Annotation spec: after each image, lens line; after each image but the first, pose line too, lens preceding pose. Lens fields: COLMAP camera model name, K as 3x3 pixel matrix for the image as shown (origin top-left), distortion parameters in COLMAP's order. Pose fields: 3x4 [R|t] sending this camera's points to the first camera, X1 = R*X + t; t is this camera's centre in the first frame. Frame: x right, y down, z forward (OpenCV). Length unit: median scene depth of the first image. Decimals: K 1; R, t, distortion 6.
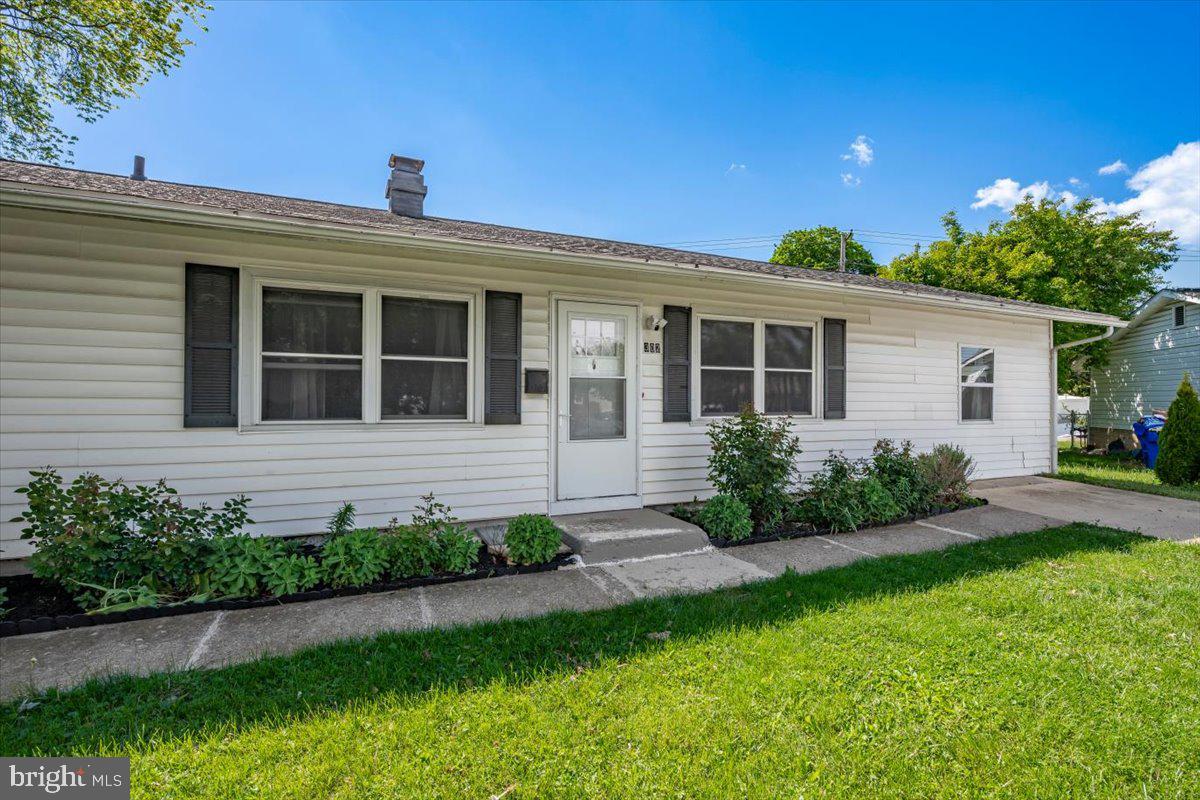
lens RADIAL K [[521.4, 0, 599.0], [0, 521.4, 400.6], [0, 0, 1]] dist [-0.003290, 0.000415]
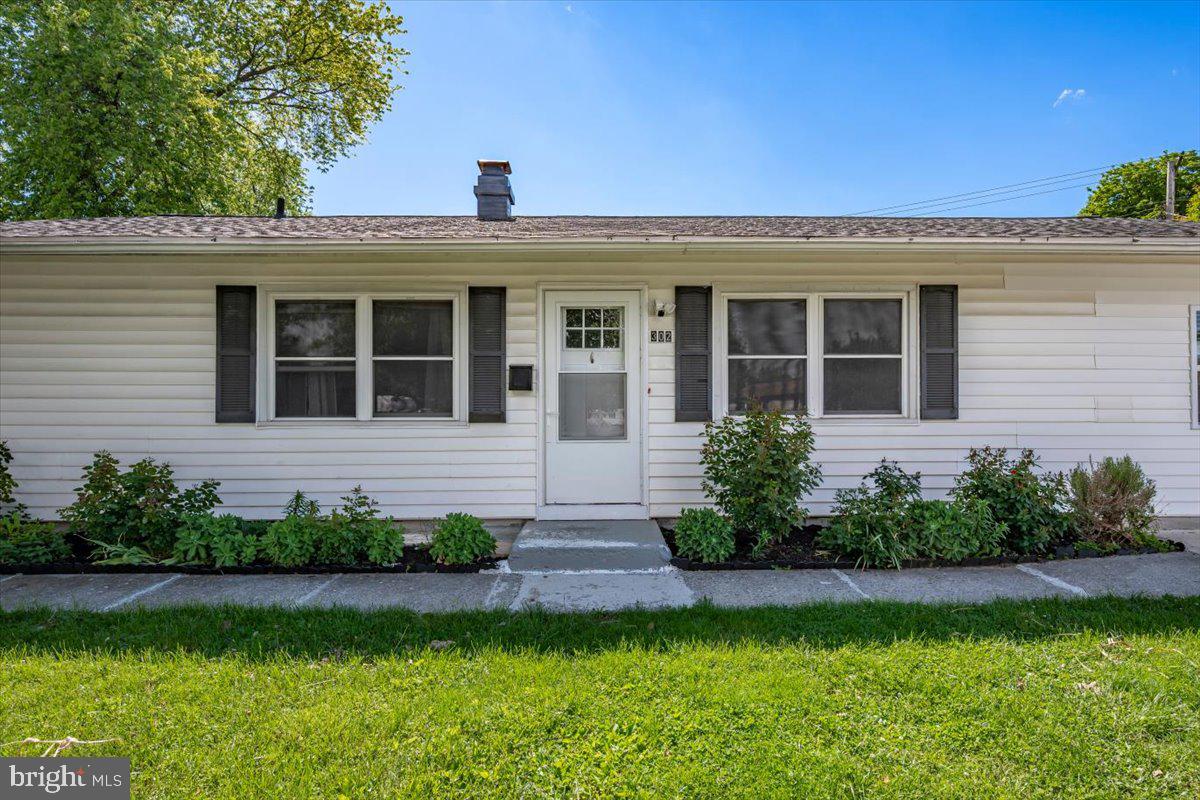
lens RADIAL K [[572.1, 0, 600.6], [0, 572.1, 401.9], [0, 0, 1]] dist [-0.000684, -0.000228]
pose [[0.928158, -0.009211, -0.372072, 0.421551], [0.007656, 0.999955, -0.005657, 0.014618], [0.372107, 0.002402, 0.928187, 0.086972]]
